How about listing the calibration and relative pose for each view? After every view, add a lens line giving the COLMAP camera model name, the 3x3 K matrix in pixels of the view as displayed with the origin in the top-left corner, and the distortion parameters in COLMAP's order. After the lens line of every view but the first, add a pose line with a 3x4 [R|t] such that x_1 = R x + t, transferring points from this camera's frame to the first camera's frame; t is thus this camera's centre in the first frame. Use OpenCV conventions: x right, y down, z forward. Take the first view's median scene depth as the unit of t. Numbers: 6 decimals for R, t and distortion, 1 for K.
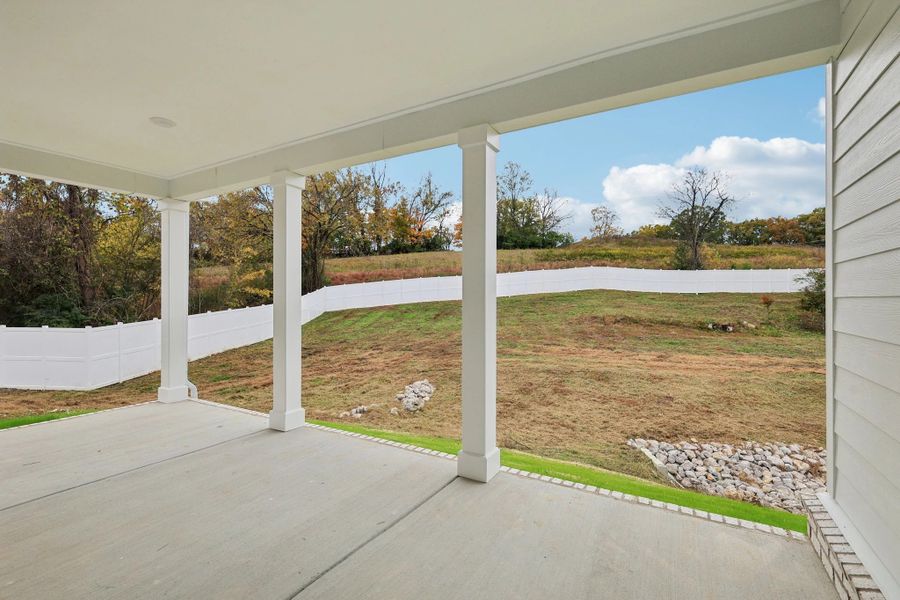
lens RADIAL K [[399.4, 0, 454.4], [0, 399.4, 296.0], [0, 0, 1]] dist [0.000276, 0.000110]
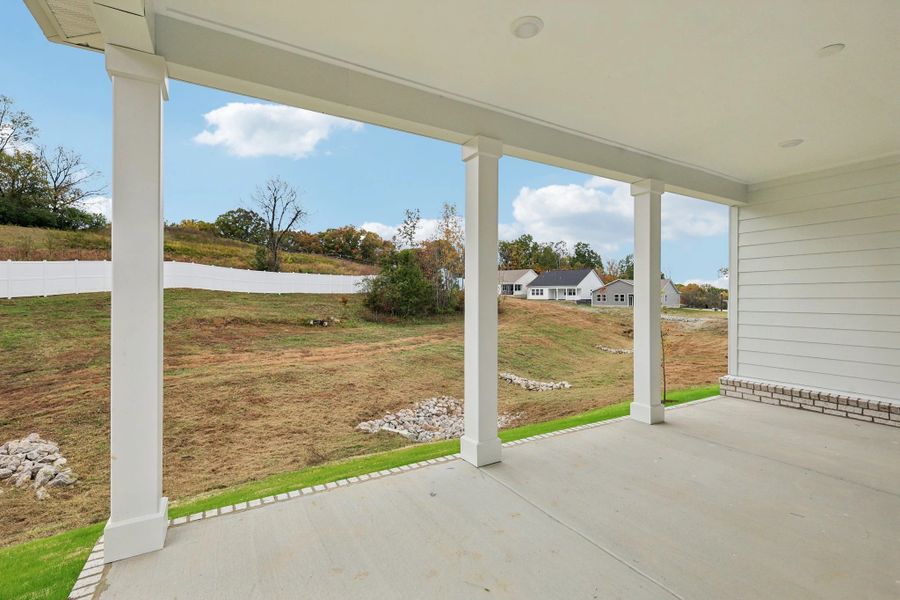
lens RADIAL K [[399.4, 0, 454.4], [0, 399.4, 296.0], [0, 0, 1]] dist [0.000276, 0.000110]
pose [[0.498836, 0.002419, 0.866693, -0.346703], [-0.001615, 0.999997, -0.001862, 0.003462], [-0.866695, -0.000471, 0.498839, 0.197267]]
